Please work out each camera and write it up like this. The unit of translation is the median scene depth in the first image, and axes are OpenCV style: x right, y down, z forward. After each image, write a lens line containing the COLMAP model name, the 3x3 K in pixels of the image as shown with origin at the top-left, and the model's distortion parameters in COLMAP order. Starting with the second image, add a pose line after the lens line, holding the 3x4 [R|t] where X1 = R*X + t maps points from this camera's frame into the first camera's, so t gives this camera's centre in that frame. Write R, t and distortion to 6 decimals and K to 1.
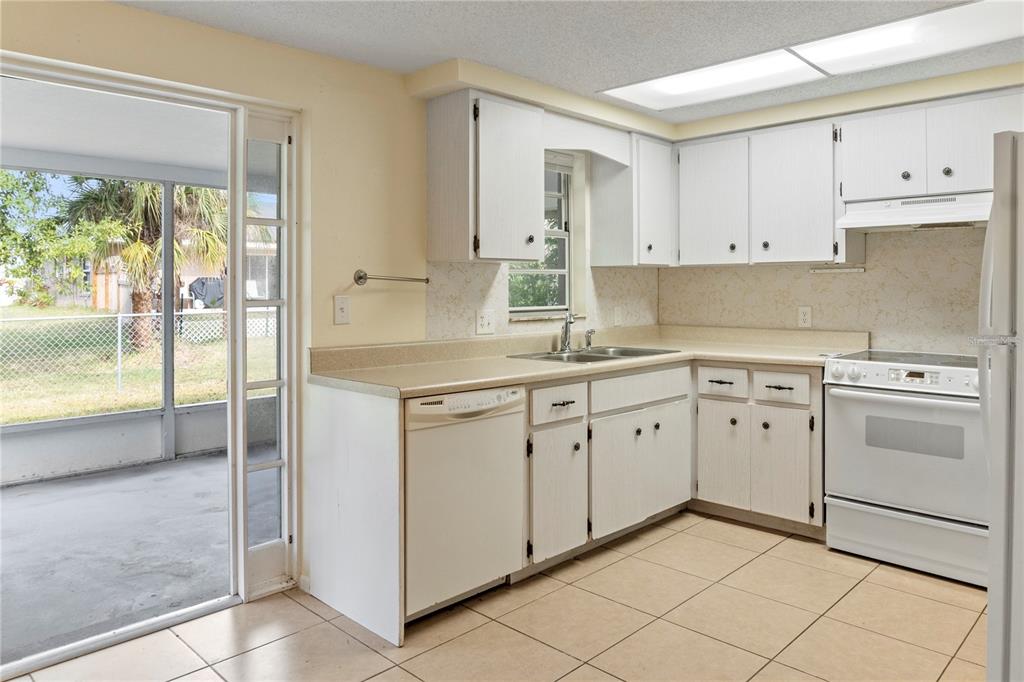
lens RADIAL K [[688.5, 0, 537.2], [0, 688.5, 285.5], [0, 0, 1]] dist [-0.025030, -0.004023]
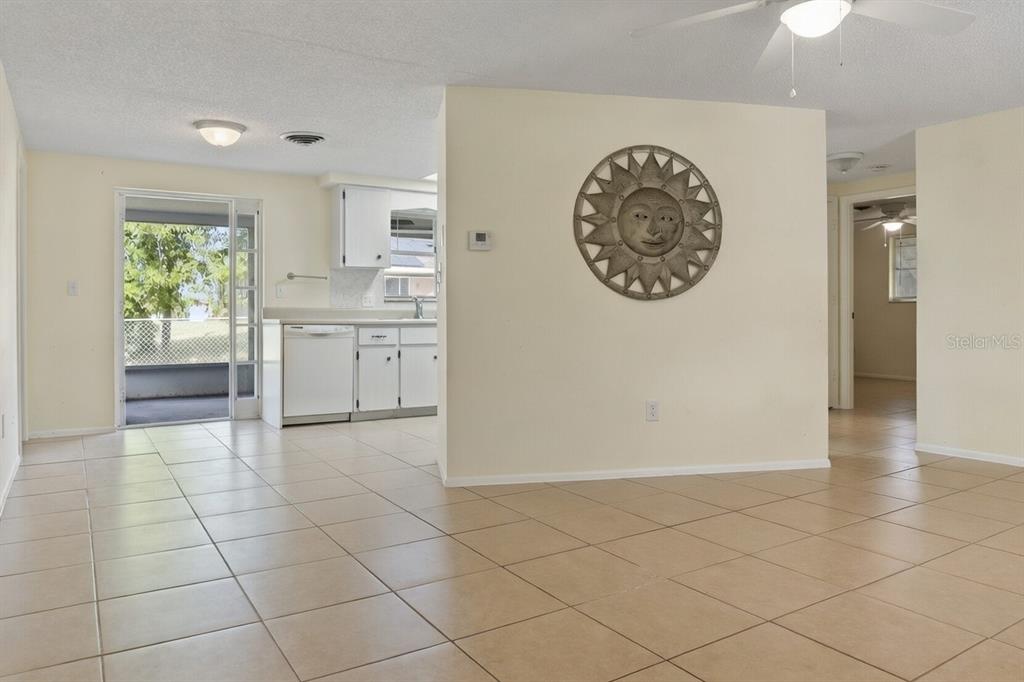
lens RADIAL K [[696.1, 0, 536.5], [0, 696.1, 305.4], [0, 0, 1]] dist [-0.000201, -0.026082]
pose [[0.972976, -0.001339, -0.230902, 0.956232], [-0.000127, 0.999980, -0.006333, 0.090766], [0.230906, 0.006192, 0.972956, -0.893877]]
